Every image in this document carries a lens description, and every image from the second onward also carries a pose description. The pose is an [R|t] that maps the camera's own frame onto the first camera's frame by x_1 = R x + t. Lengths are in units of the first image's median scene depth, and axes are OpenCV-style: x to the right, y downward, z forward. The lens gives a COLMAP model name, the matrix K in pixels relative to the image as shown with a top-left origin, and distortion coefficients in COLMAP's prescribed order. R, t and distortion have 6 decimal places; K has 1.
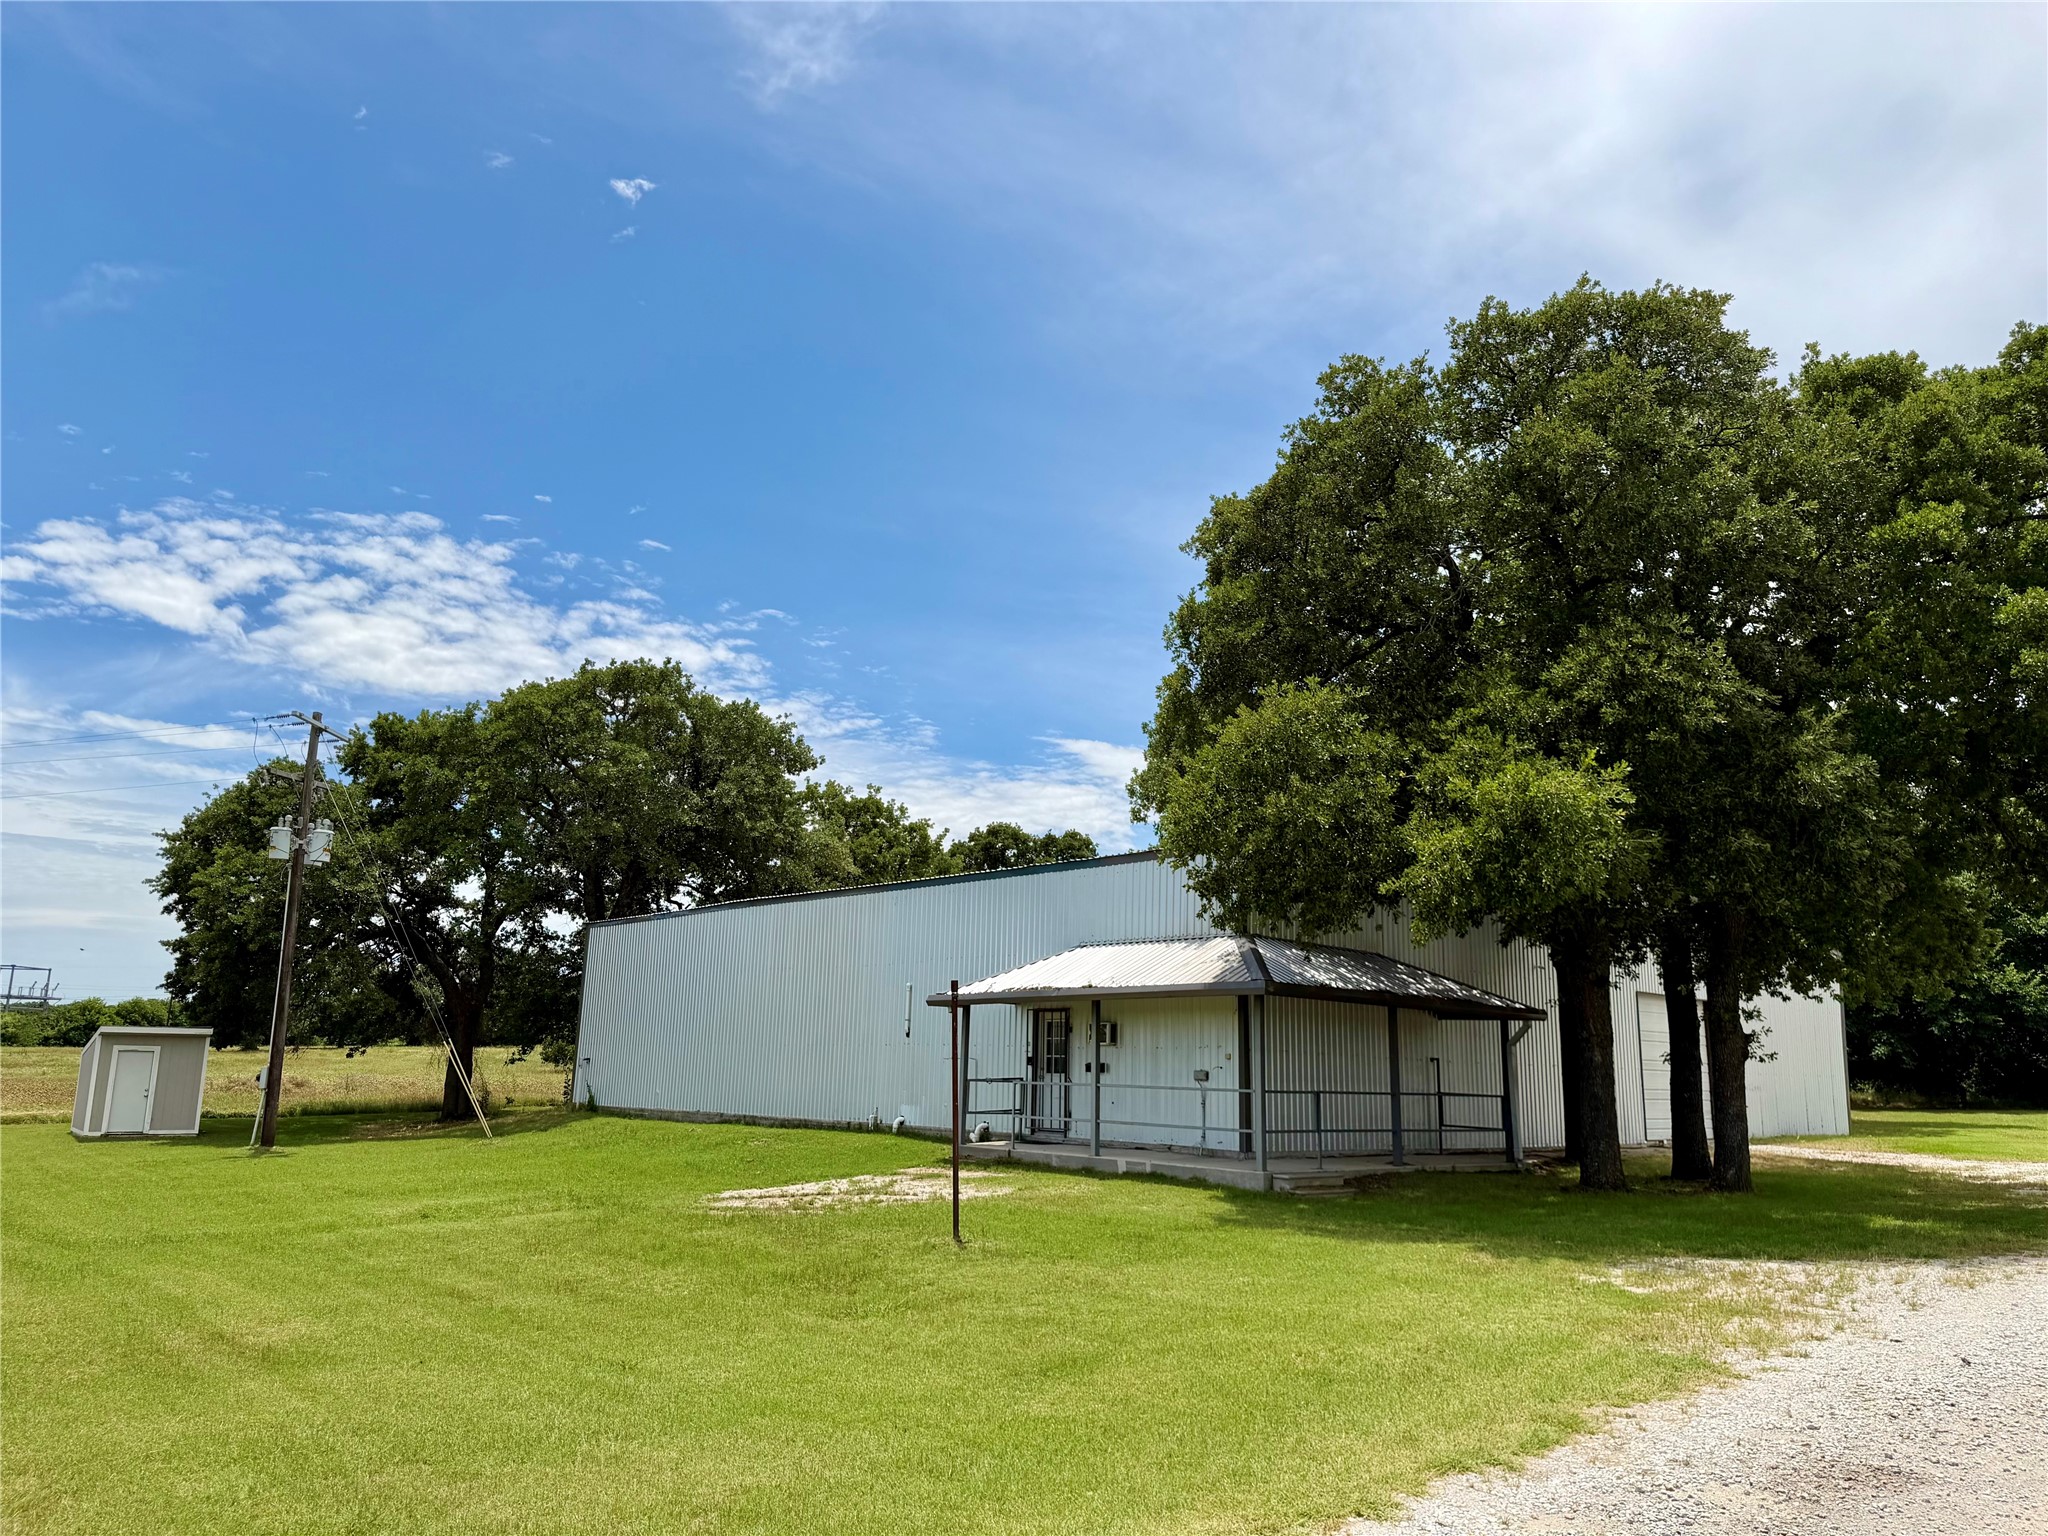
lens RADIAL K [[1471.9, 0, 1011.0], [0, 1471.9, 773.1], [0, 0, 1]] dist [0.050898, -0.059964]
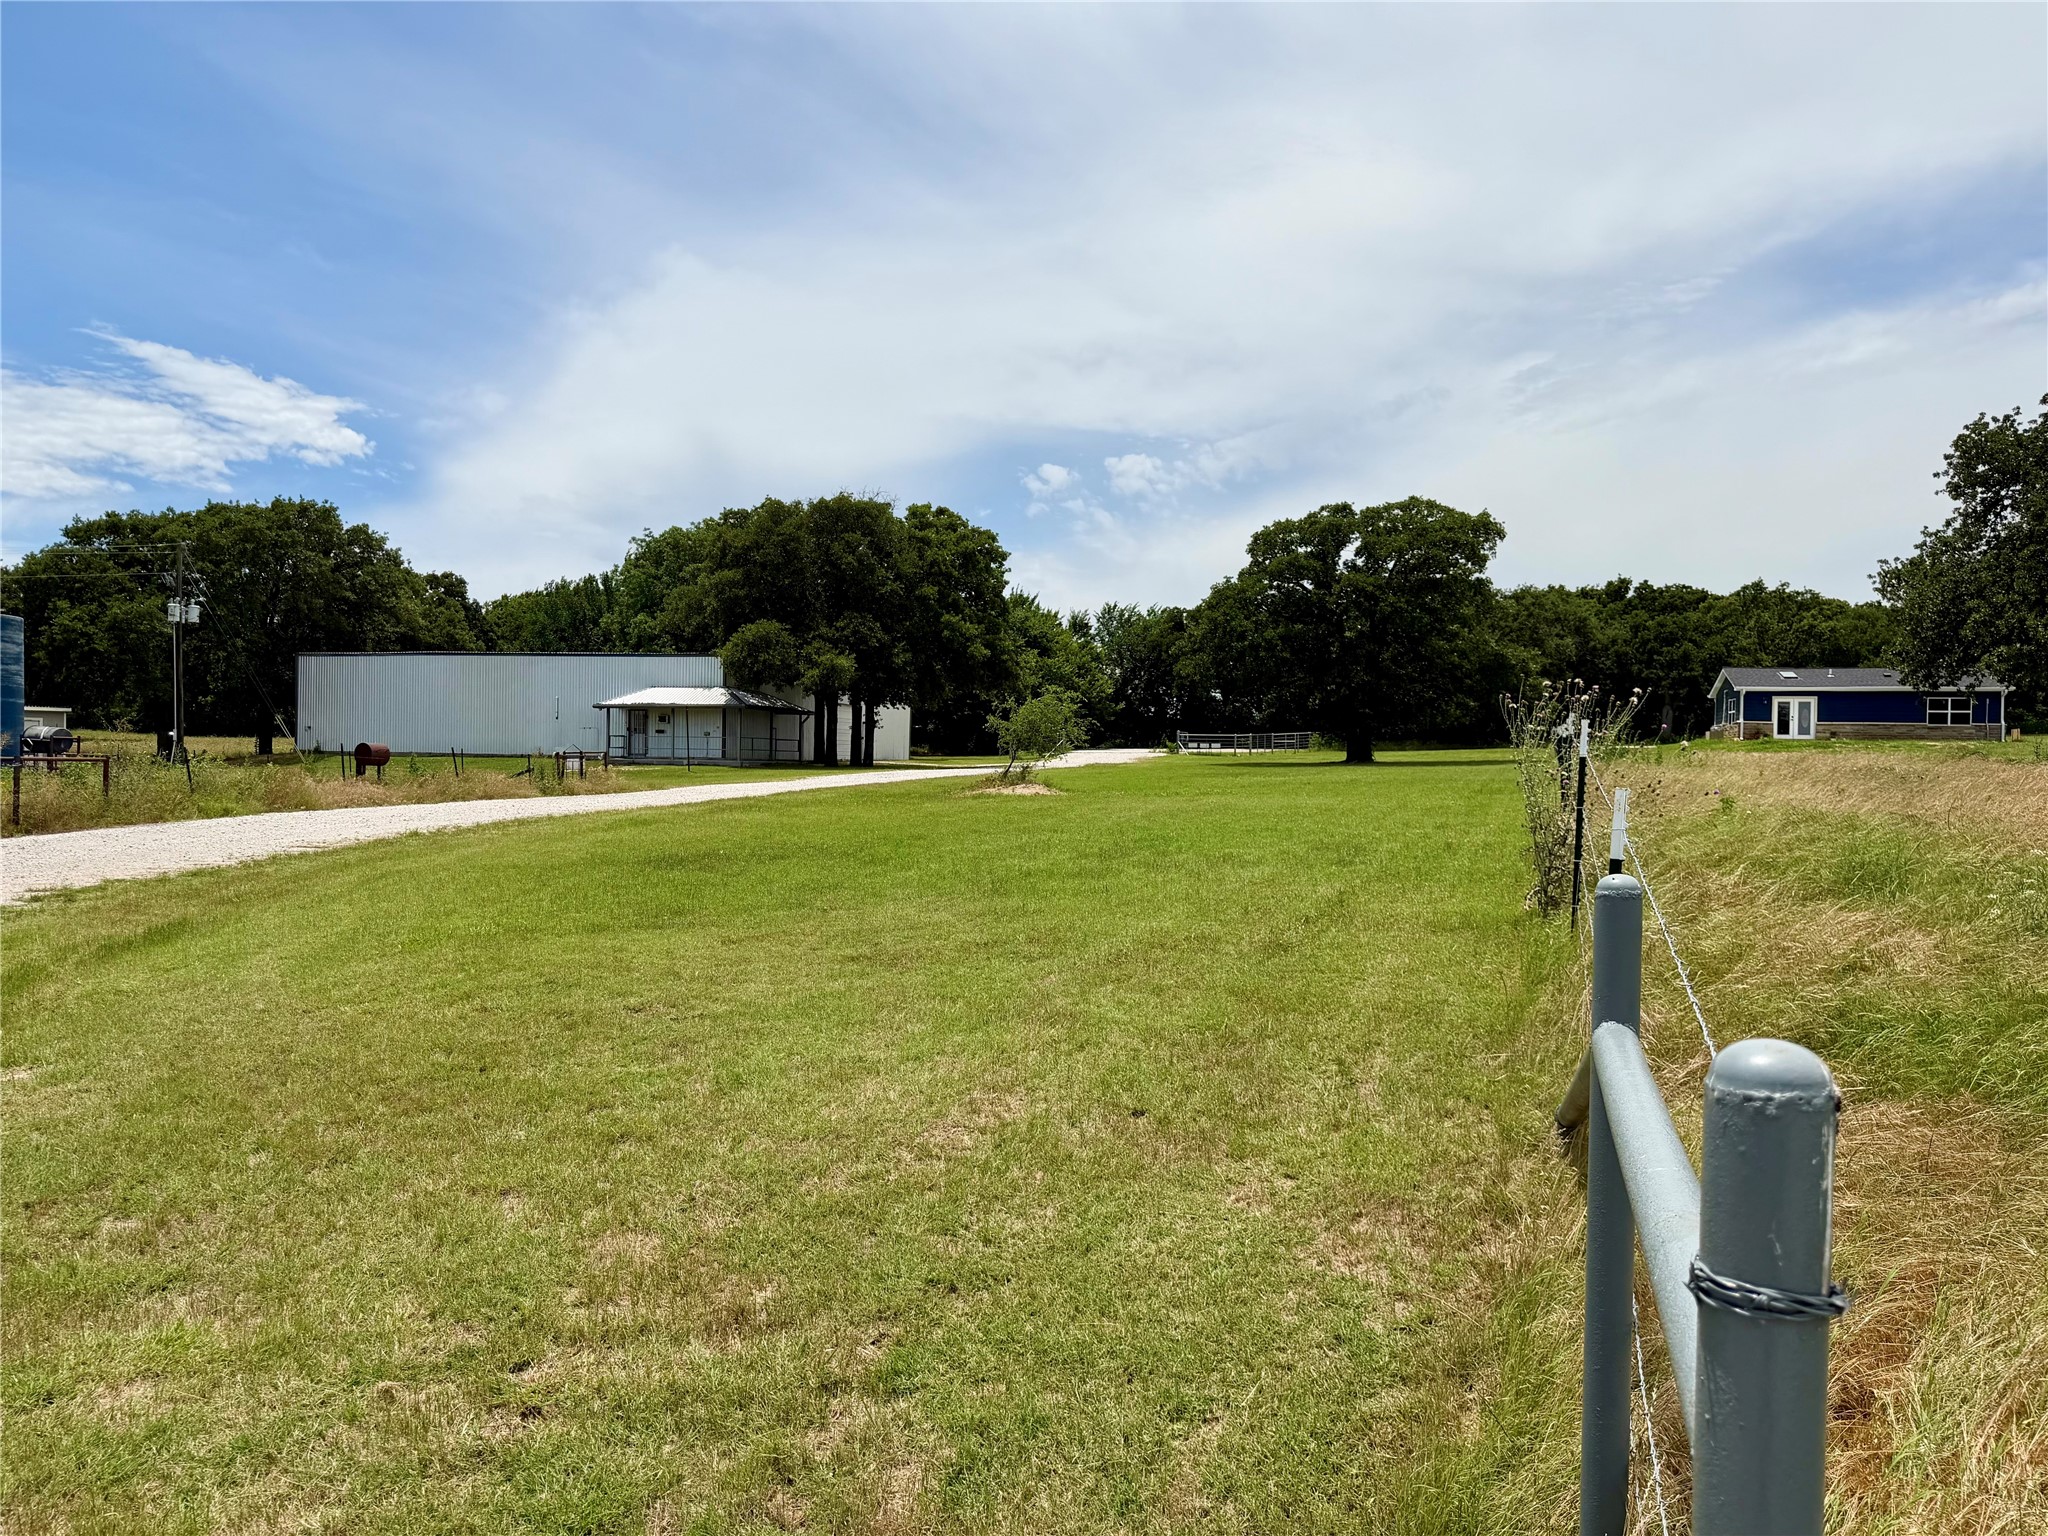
lens RADIAL K [[1565.9, 0, 1021.4], [0, 1565.9, 767.6], [0, 0, 1]] dist [-0.003730, -0.000657]
pose [[0.851640, -0.011456, 0.524001, -1.013238], [-0.098961, 0.978264, 0.182226, -0.373086], [-0.514699, -0.207047, 0.831995, -2.003724]]
